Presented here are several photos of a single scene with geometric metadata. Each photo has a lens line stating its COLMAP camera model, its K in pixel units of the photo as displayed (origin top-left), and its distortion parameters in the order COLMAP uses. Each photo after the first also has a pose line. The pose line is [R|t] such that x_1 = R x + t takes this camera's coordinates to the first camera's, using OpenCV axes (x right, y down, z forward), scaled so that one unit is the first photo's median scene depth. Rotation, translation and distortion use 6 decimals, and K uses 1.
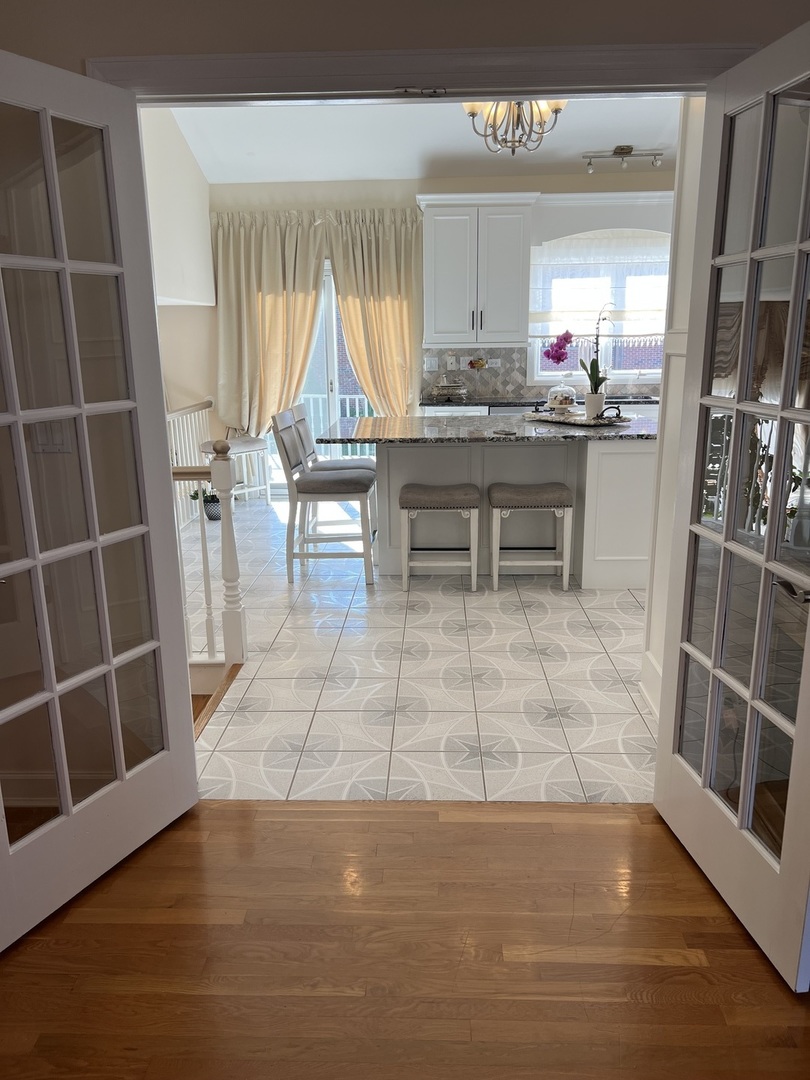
lens RADIAL K [[813.1, 0, 392.5], [0, 813.1, 538.7], [0, 0, 1]] dist [0.063301, -0.076960]
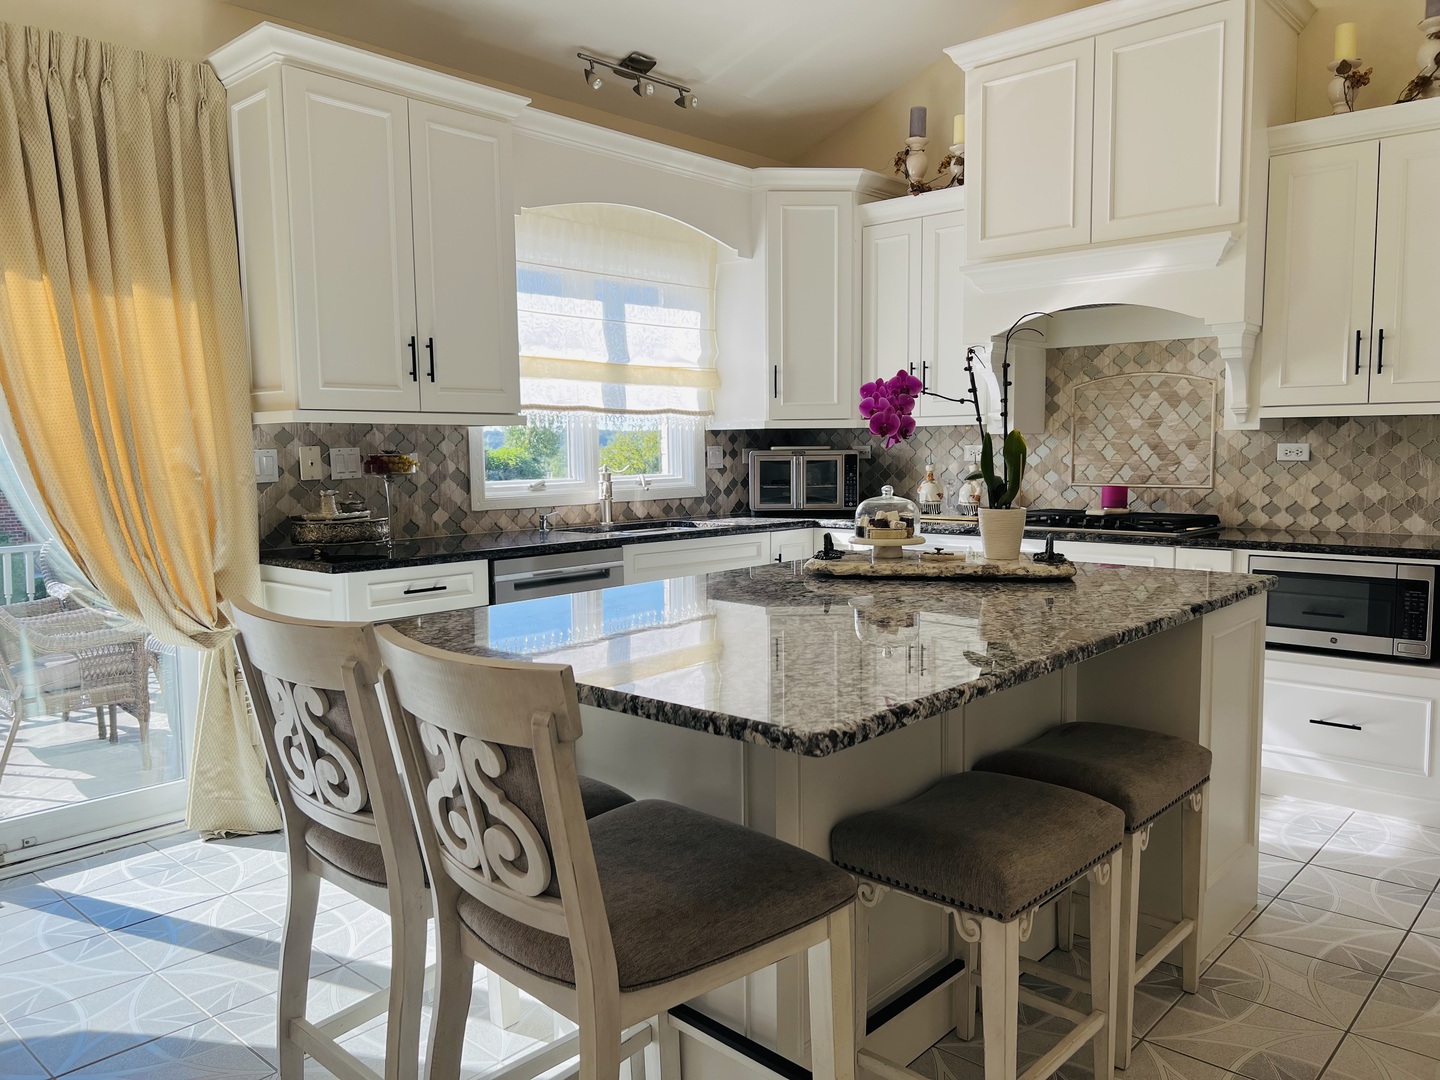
lens RADIAL K [[1084.1, 0, 720.8], [0, 1084.1, 540.1], [0, 0, 1]] dist [0.063301, -0.076960]
pose [[0.633685, -0.063079, 0.771015, -0.221661], [0.185052, 0.980095, -0.071906, -0.103598], [-0.751132, 0.188244, 0.632744, 0.522844]]
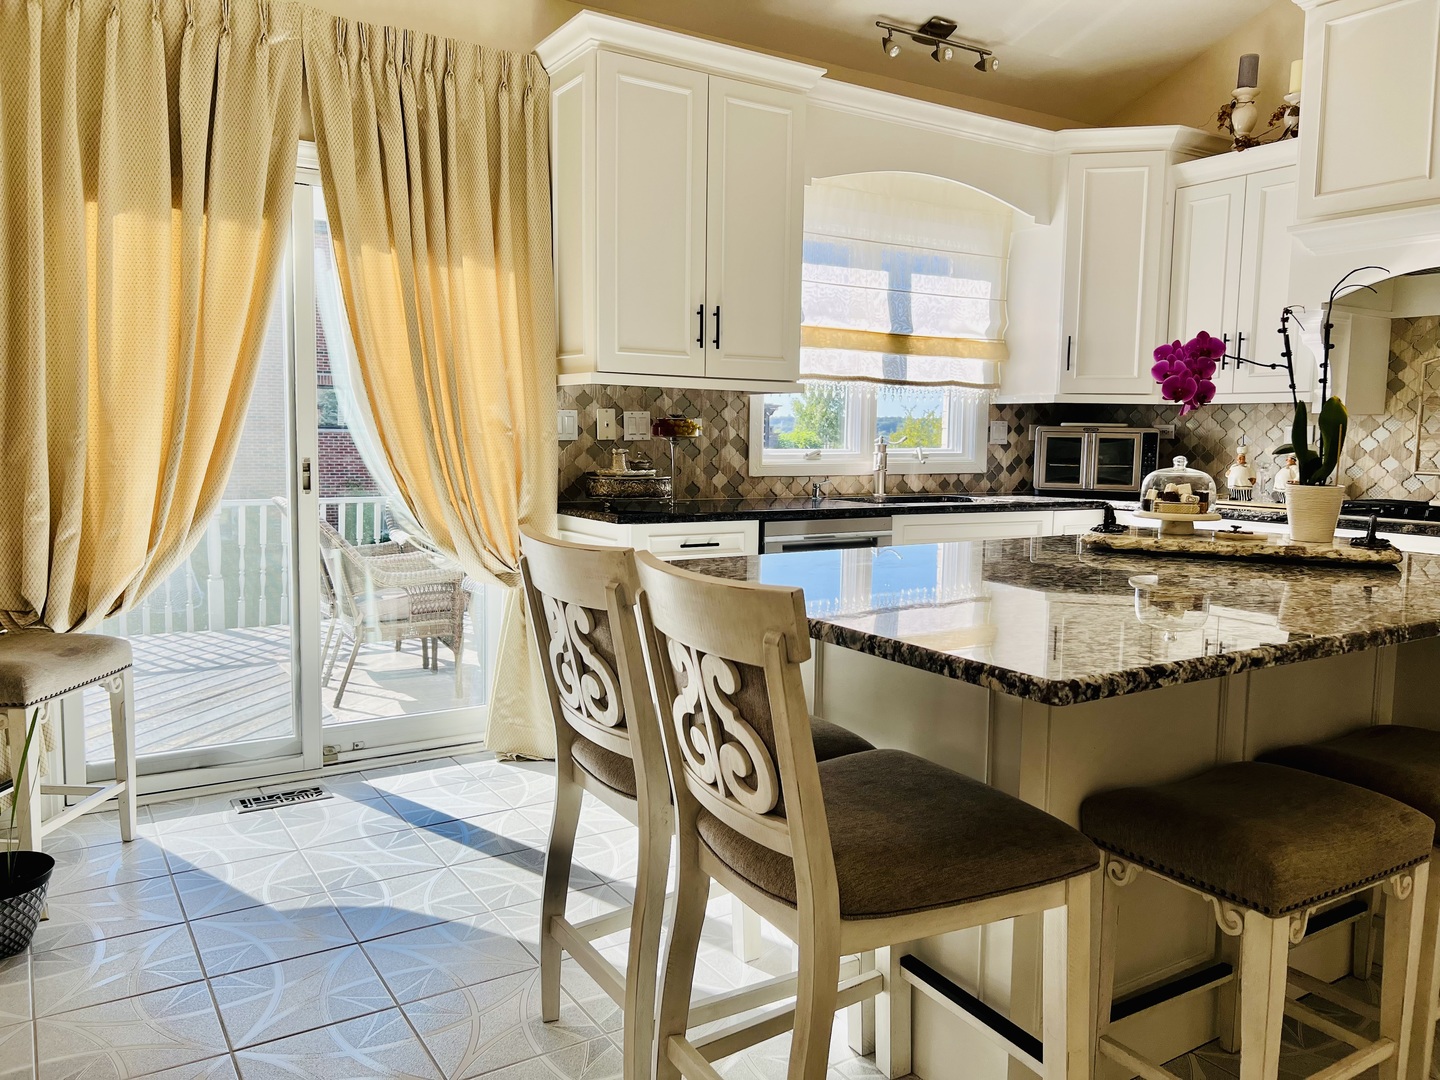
lens RADIAL K [[1084.1, 0, 719.4], [0, 1084.1, 531.5], [0, 0, 1]] dist [0.063301, -0.076960]
pose [[0.815113, -0.029065, 0.578572, -0.217828], [0.111133, 0.988036, -0.106933, -0.092037], [-0.568542, 0.151461, 0.808591, 0.516731]]
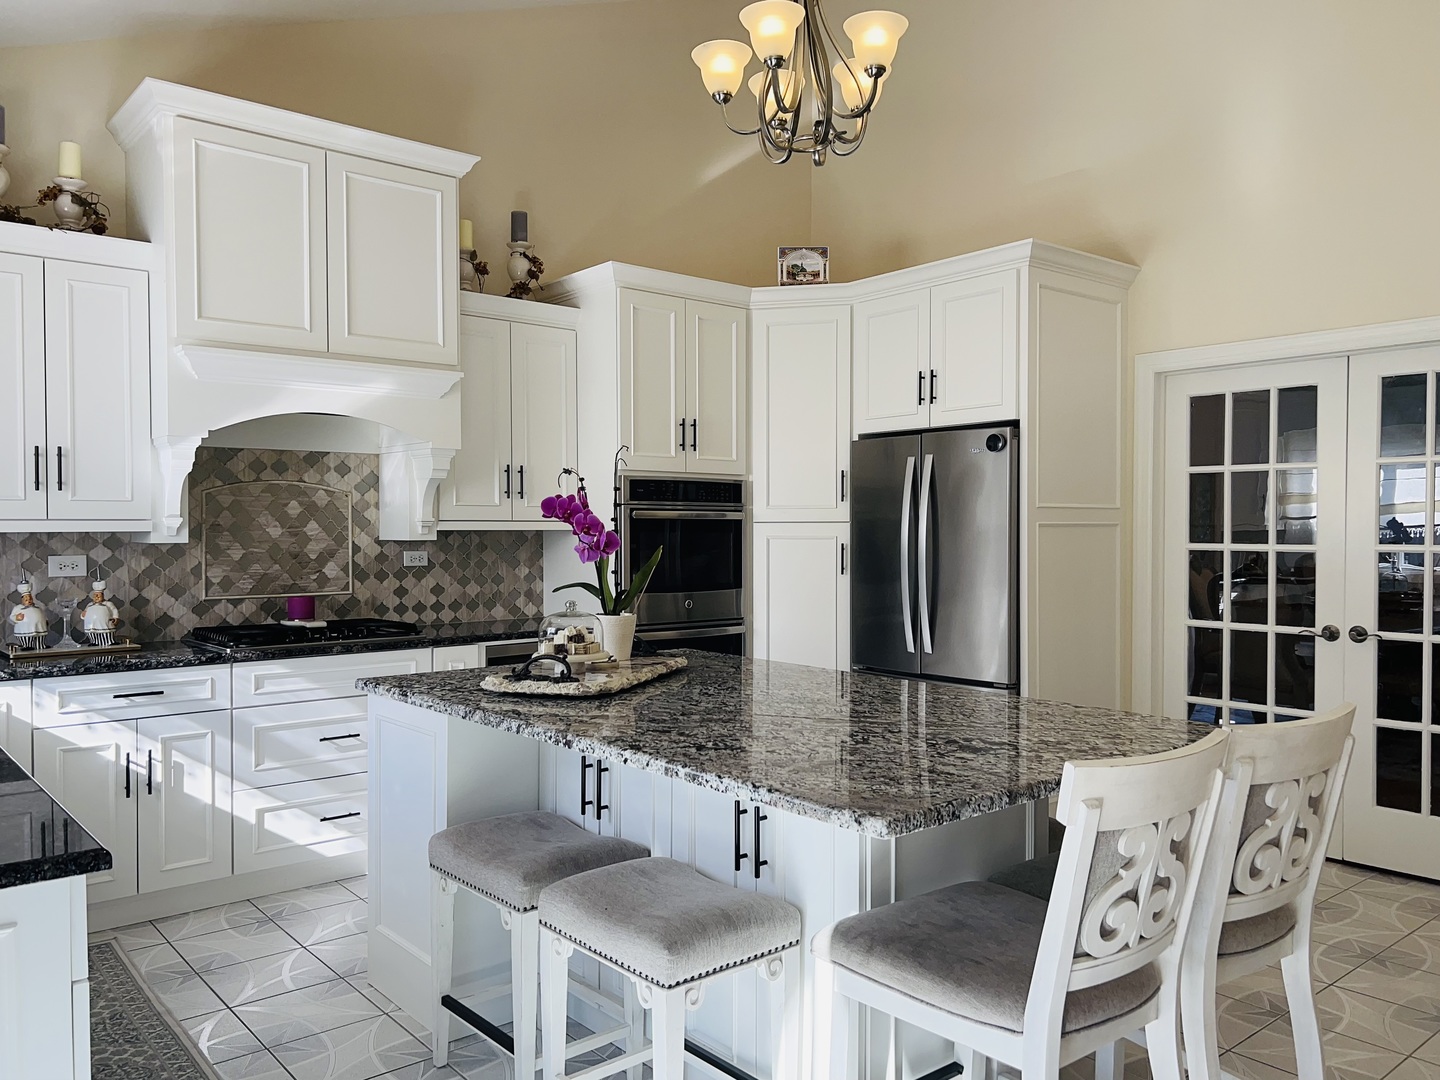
lens RADIAL K [[1084.1, 0, 725.0], [0, 1084.1, 546.2], [0, 0, 1]] dist [0.063301, -0.076960]
pose [[-0.682463, -0.000258, 0.730920, -0.201028], [0.181972, 0.968453, 0.170250, -0.225499], [-0.707905, 0.249197, -0.660887, 0.973163]]
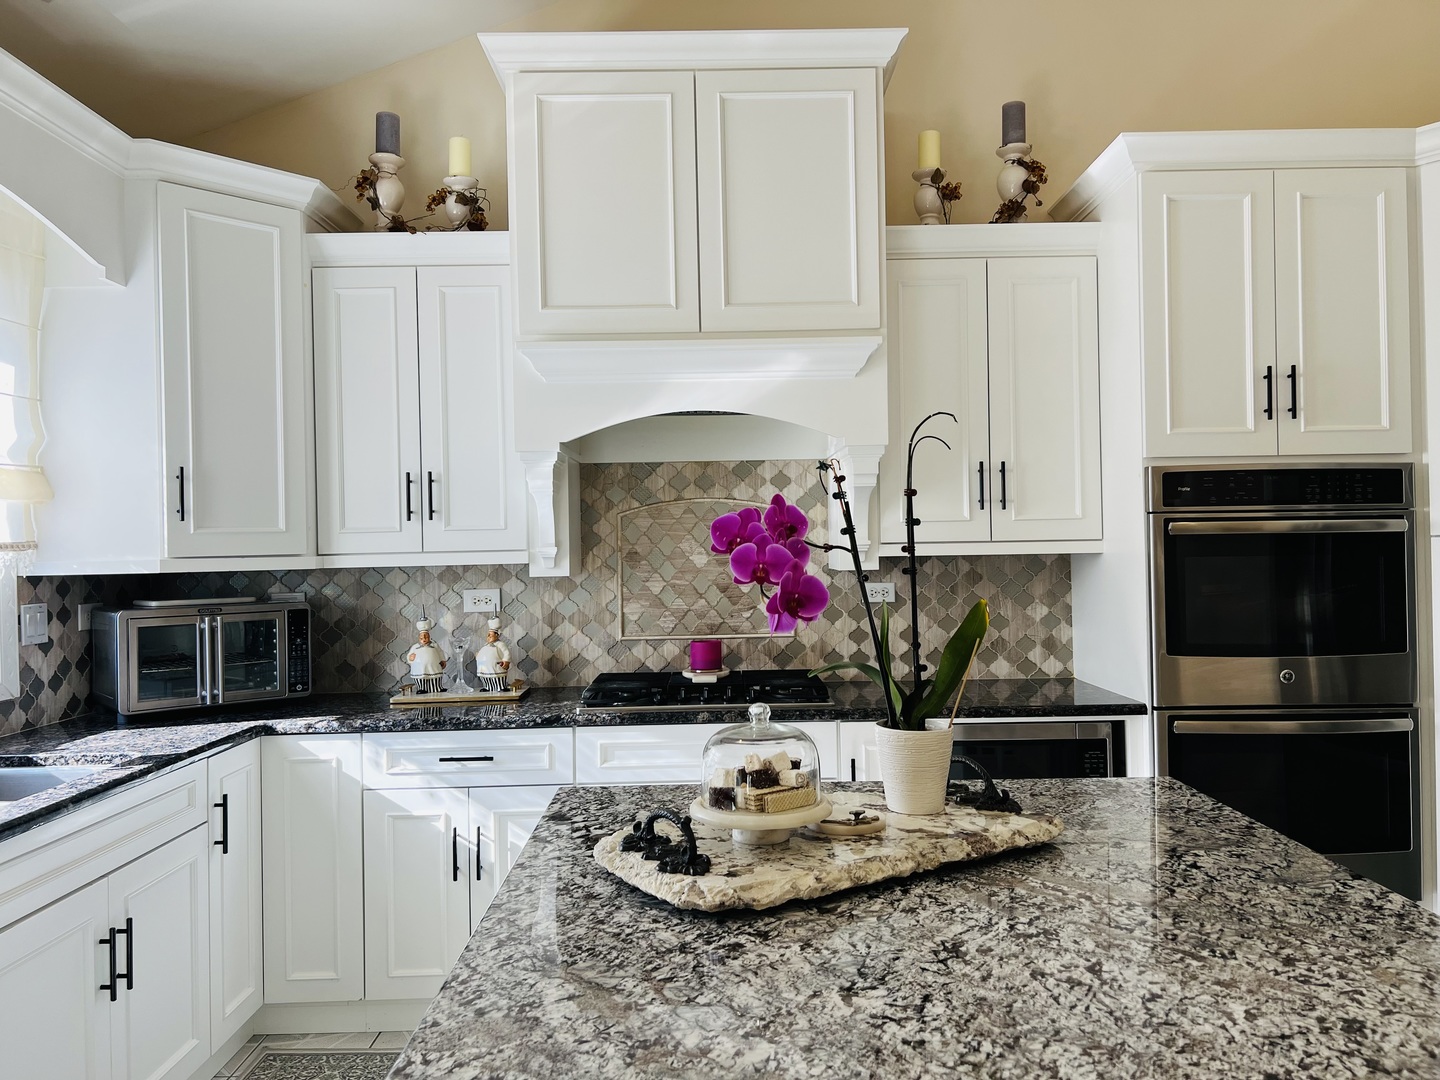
lens RADIAL K [[1084.1, 0, 734.5], [0, 1084.1, 533.8], [0, 0, 1]] dist [0.063301, -0.076960]
pose [[-0.061520, 0.020825, 0.997889, -0.079993], [0.254566, 0.967045, -0.004487, -0.178665], [-0.965097, 0.253753, -0.064794, 0.750870]]
